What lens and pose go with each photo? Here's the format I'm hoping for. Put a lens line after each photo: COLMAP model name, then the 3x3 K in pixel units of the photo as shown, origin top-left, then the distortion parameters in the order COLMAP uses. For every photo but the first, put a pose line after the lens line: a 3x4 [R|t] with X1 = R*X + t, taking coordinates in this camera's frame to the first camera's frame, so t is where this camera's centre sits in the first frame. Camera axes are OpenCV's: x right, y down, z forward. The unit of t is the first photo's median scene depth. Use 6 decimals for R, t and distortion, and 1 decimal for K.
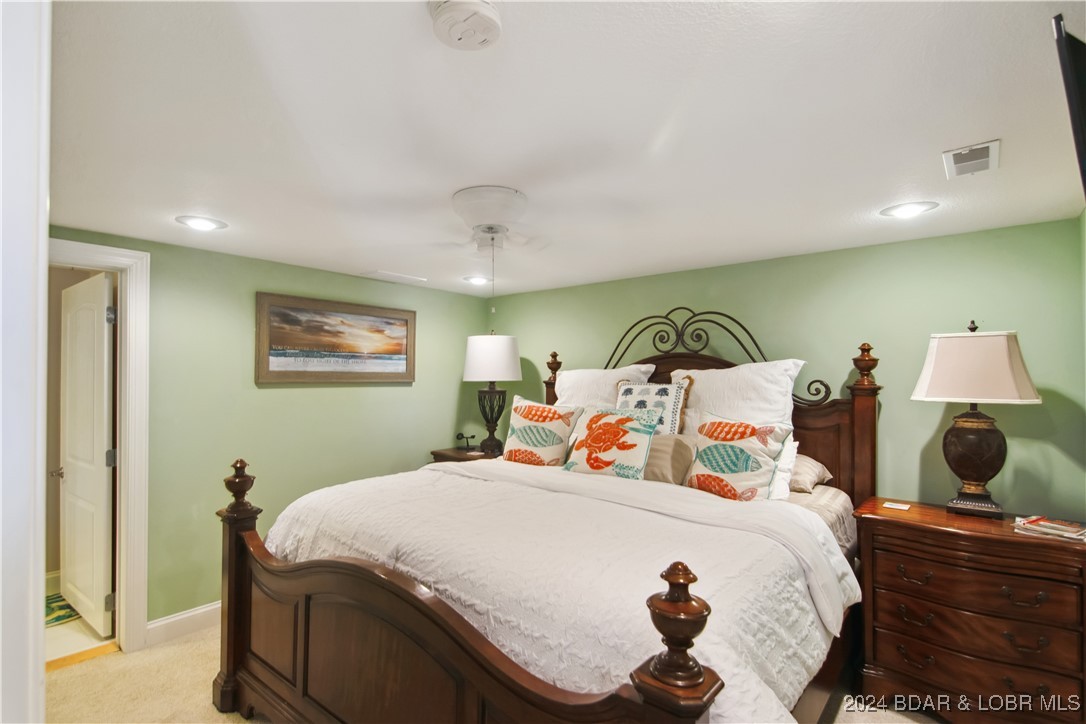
lens RADIAL K [[534.0, 0, 540.6], [0, 534.0, 346.3], [0, 0, 1]] dist [-0.003124, -0.000291]
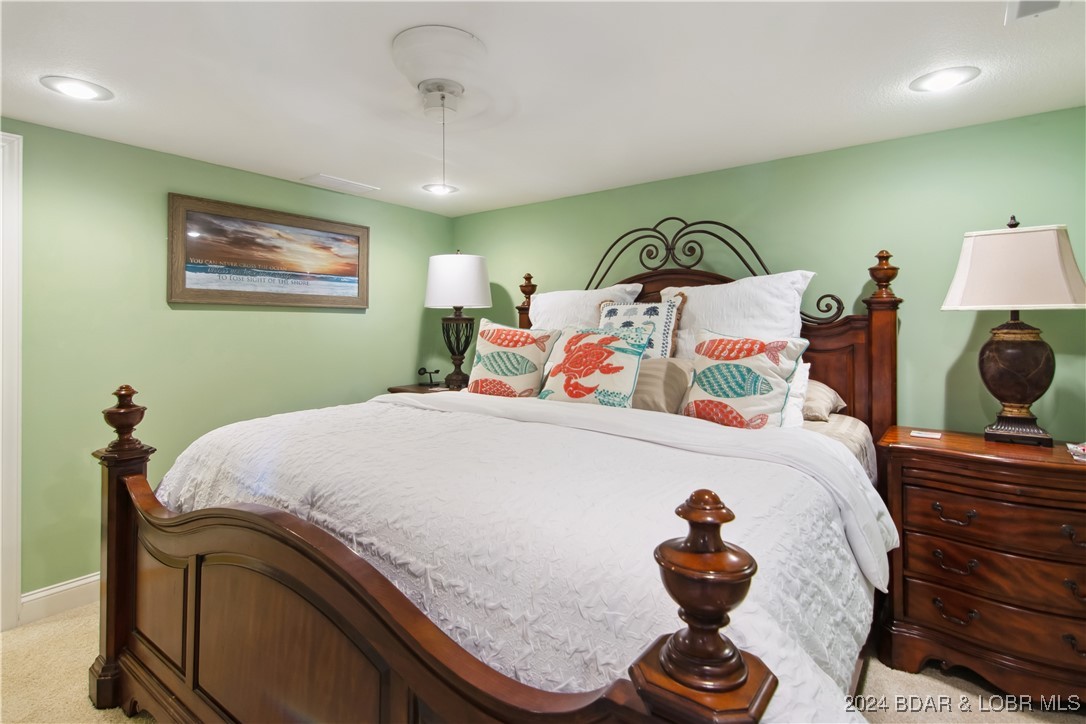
lens RADIAL K [[506.4, 0, 543.6], [0, 506.4, 313.6], [0, 0, 1]] dist [-0.002355, -0.000491]
pose [[0.999227, -0.006220, 0.038818, 0.025074], [0.006187, 0.999980, 0.000965, 0.105284], [-0.038824, -0.000724, 0.999246, 0.221517]]
